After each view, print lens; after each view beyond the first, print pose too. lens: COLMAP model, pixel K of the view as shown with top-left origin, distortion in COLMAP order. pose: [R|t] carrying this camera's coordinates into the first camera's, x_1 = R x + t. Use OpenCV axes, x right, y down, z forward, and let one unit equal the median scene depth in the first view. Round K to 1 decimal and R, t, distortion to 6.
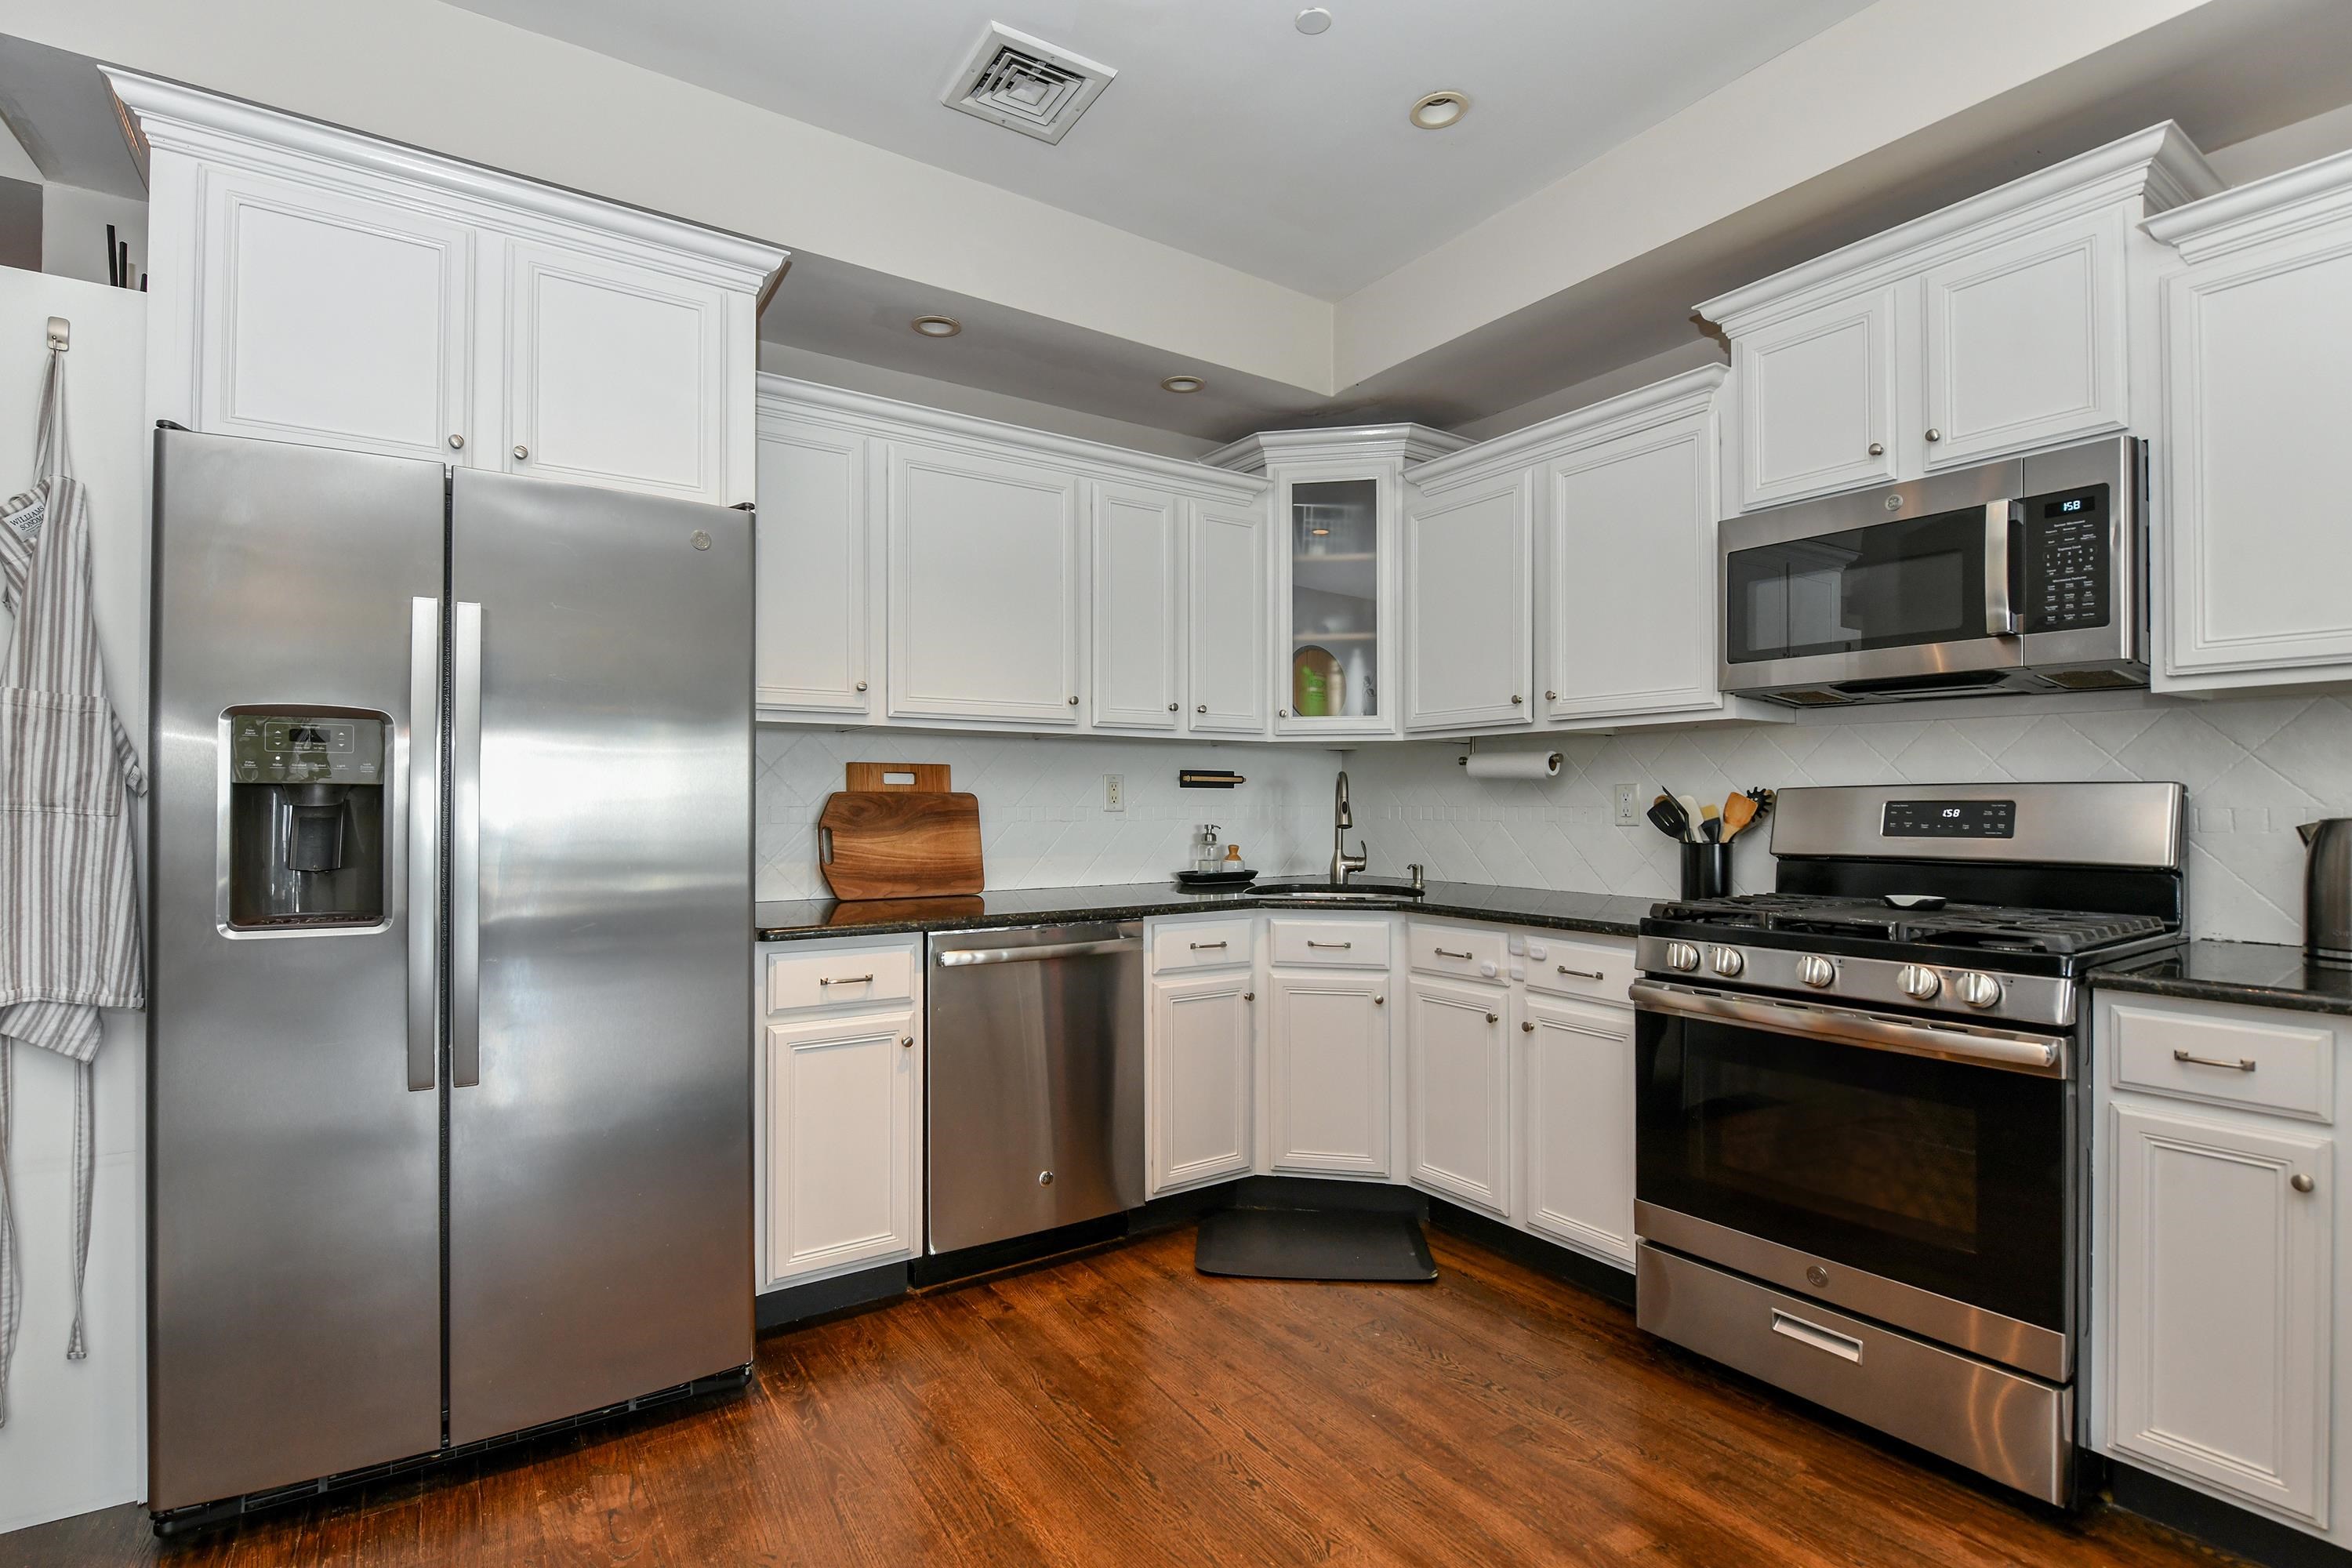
lens RADIAL K [[1092.7, 0, 1163.9], [0, 1092.7, 792.7], [0, 0, 1]] dist [-0.002710, -0.006249]
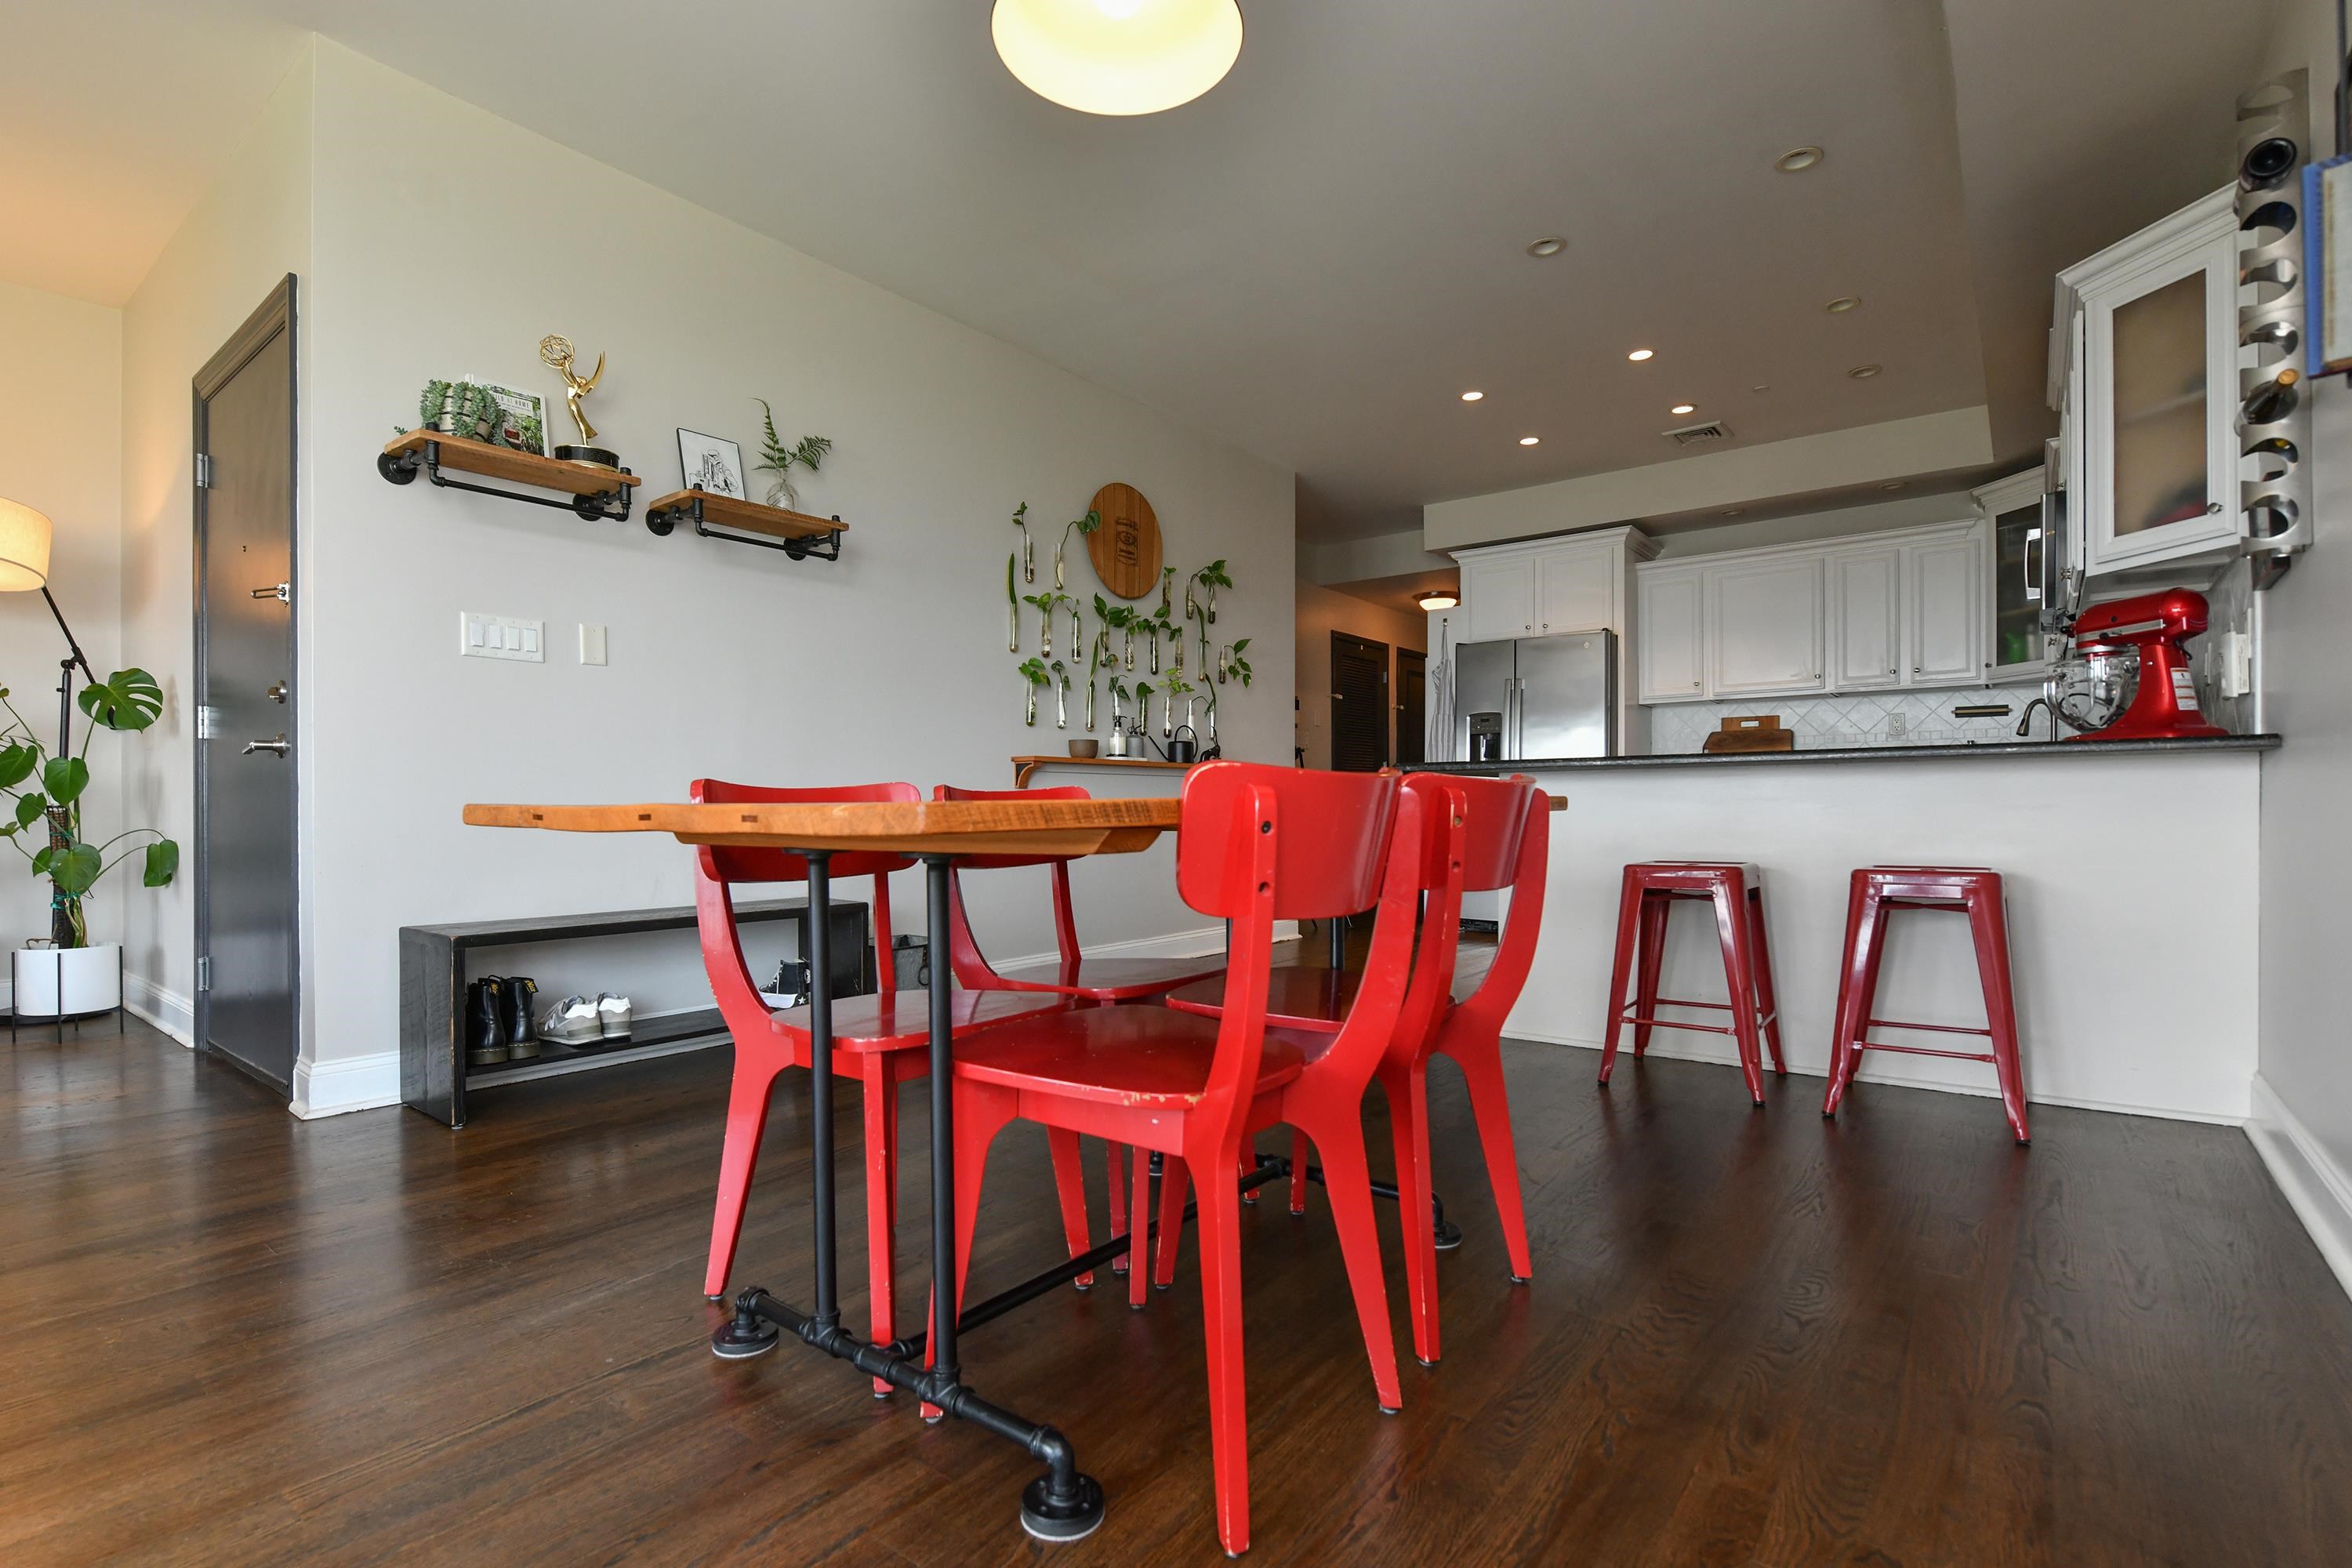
lens RADIAL K [[1092.7, 0, 1172.9], [0, 1092.7, 814.8], [0, 0, 1]] dist [-0.002710, -0.006249]
pose [[0.304268, 0.002953, -0.952582, 1.259163], [0.011386, 0.999912, 0.006736, 0.120478], [0.952518, -0.012896, 0.304208, -0.597260]]
